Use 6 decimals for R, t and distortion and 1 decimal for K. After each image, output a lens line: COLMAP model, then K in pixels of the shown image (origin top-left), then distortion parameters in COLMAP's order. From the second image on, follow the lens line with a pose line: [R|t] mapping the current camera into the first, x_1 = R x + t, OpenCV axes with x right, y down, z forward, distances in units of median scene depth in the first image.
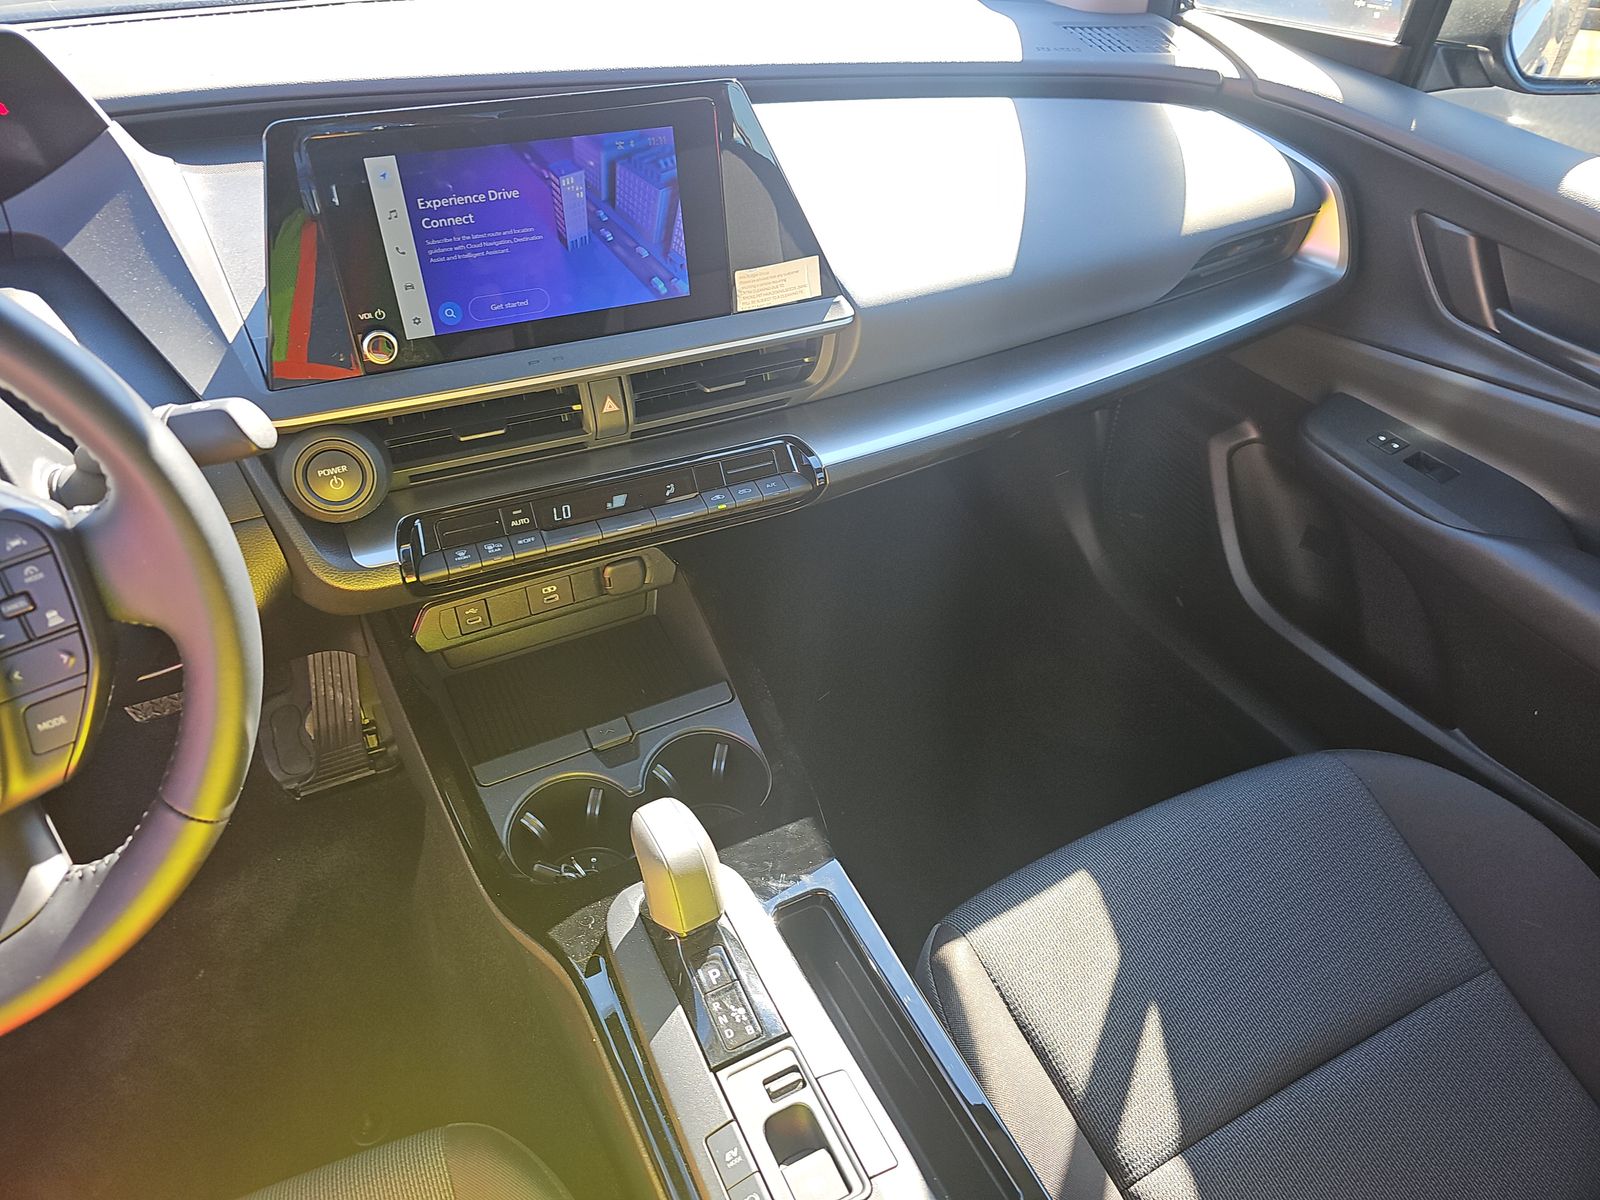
lens RADIAL K [[1084.7, 0, 790.7], [0, 1084.7, 572.3], [0, 0, 1]] dist [0.036805, -0.031990]
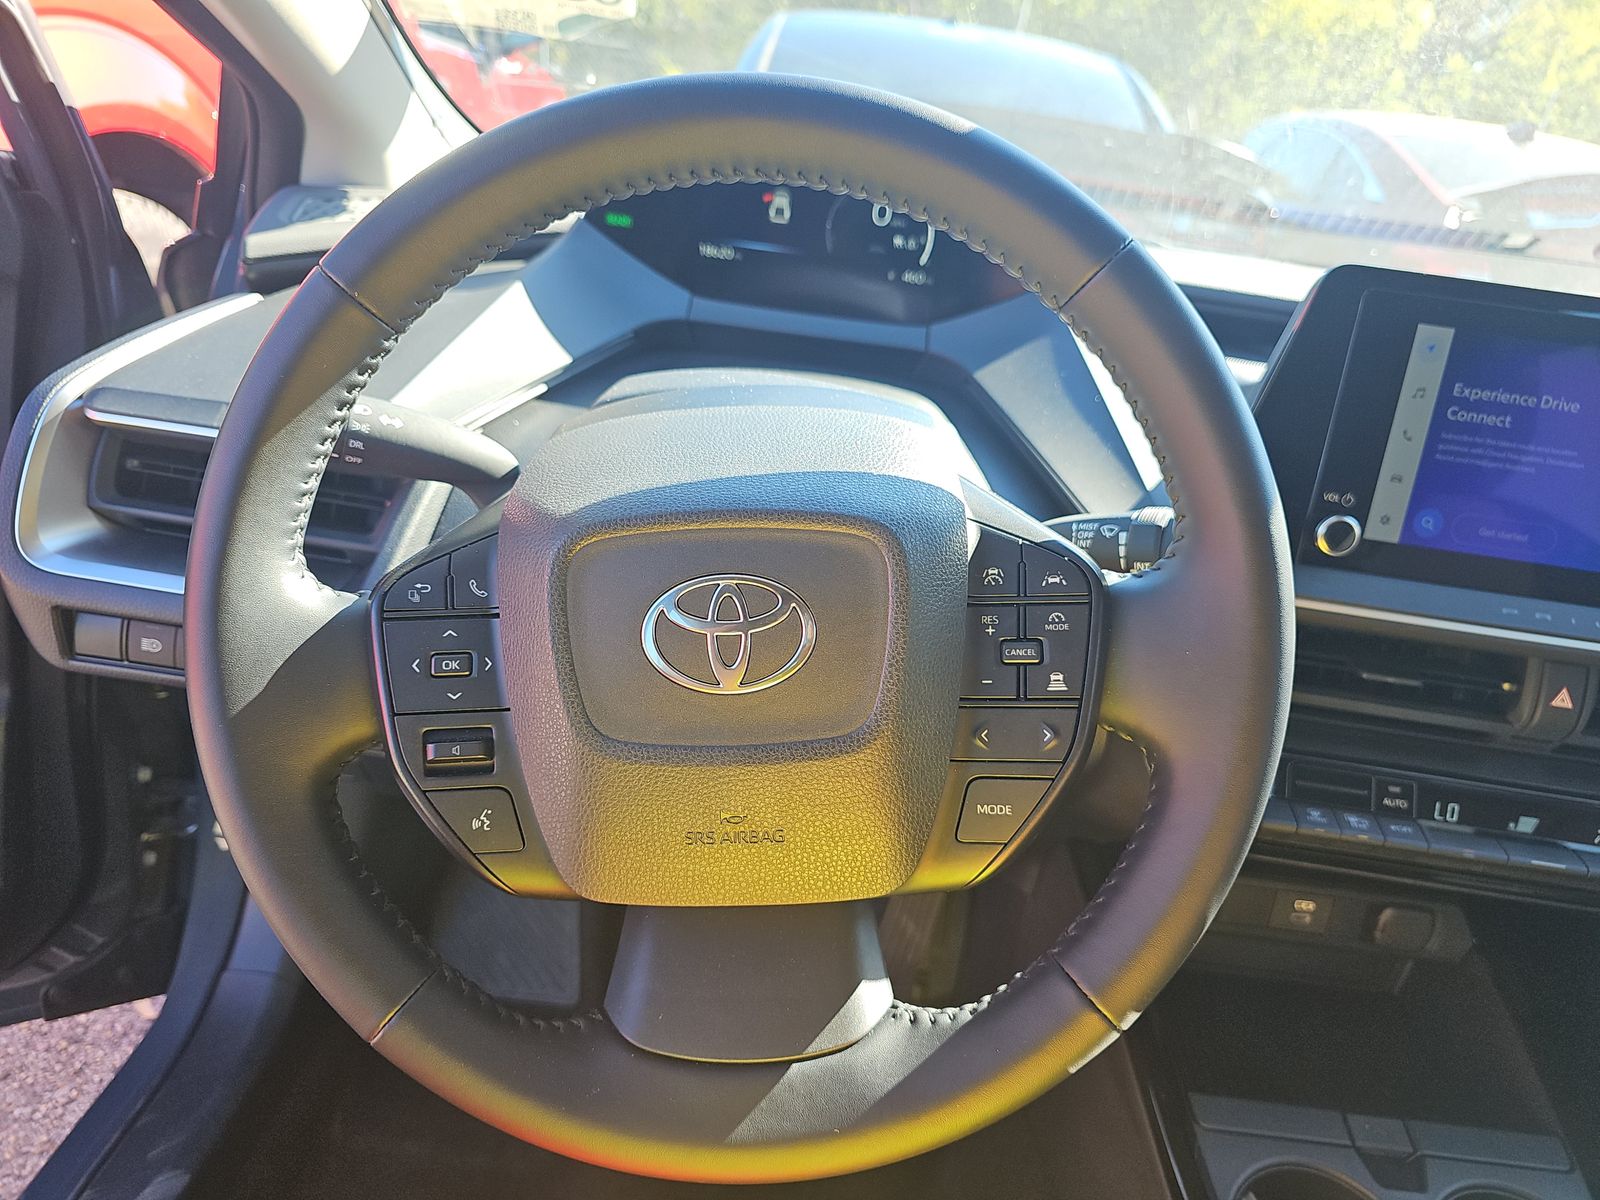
lens RADIAL K [[1084.7, 0, 789.7], [0, 1084.7, 595.9], [0, 0, 1]] dist [0.036805, -0.031990]
pose [[0.878817, 0.276872, -0.388616, -0.407383], [-0.379224, 0.899581, -0.216664, 0.167302], [0.289603, 0.337780, 0.895564, 0.165142]]
